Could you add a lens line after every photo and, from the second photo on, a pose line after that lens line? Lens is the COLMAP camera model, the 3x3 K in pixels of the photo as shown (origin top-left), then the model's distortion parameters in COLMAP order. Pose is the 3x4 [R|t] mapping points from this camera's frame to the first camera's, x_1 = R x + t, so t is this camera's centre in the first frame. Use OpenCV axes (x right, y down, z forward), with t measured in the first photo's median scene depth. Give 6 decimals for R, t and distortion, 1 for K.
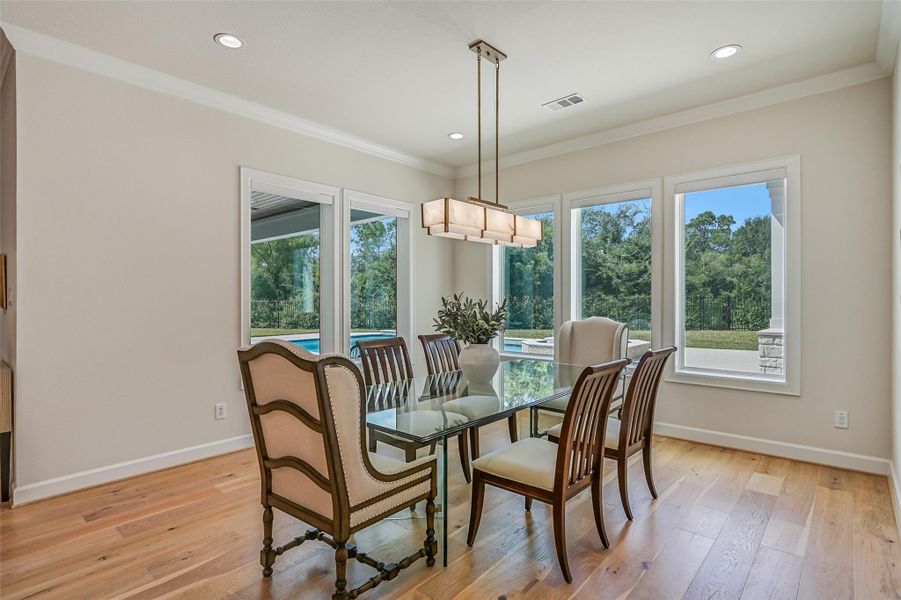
lens RADIAL K [[450.2, 0, 450.5], [0, 450.2, 300.0], [0, 0, 1]] dist [-0.000698, -0.000077]
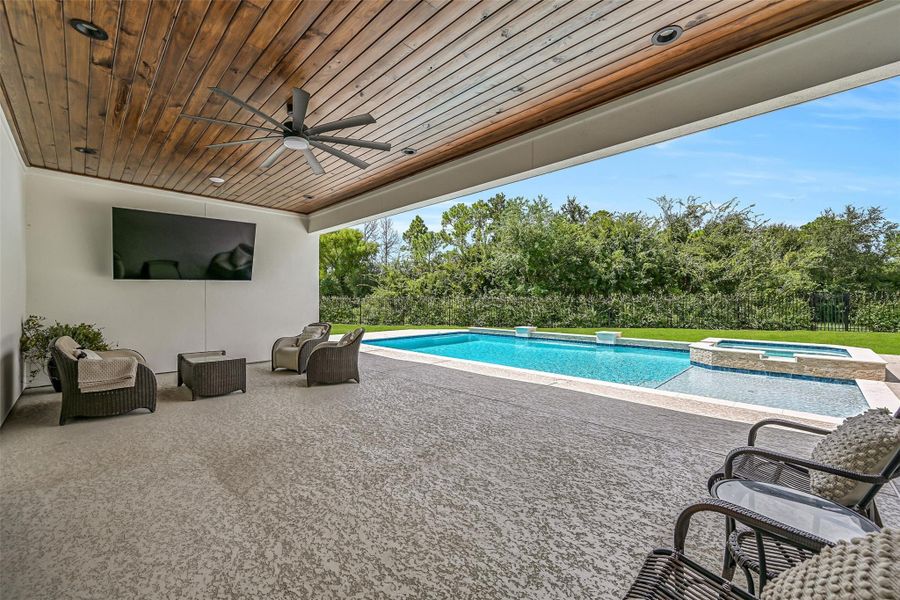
lens RADIAL K [[360.8, 0, 450.0], [0, 360.8, 300.0], [0, 0, 1]] dist [-0.000689, -0.000073]
pose [[0.998468, 0.006618, -0.054942, -0.122764], [-0.007012, 0.999951, -0.006980, 0.011409], [0.054894, 0.007354, 0.998465, 0.184661]]
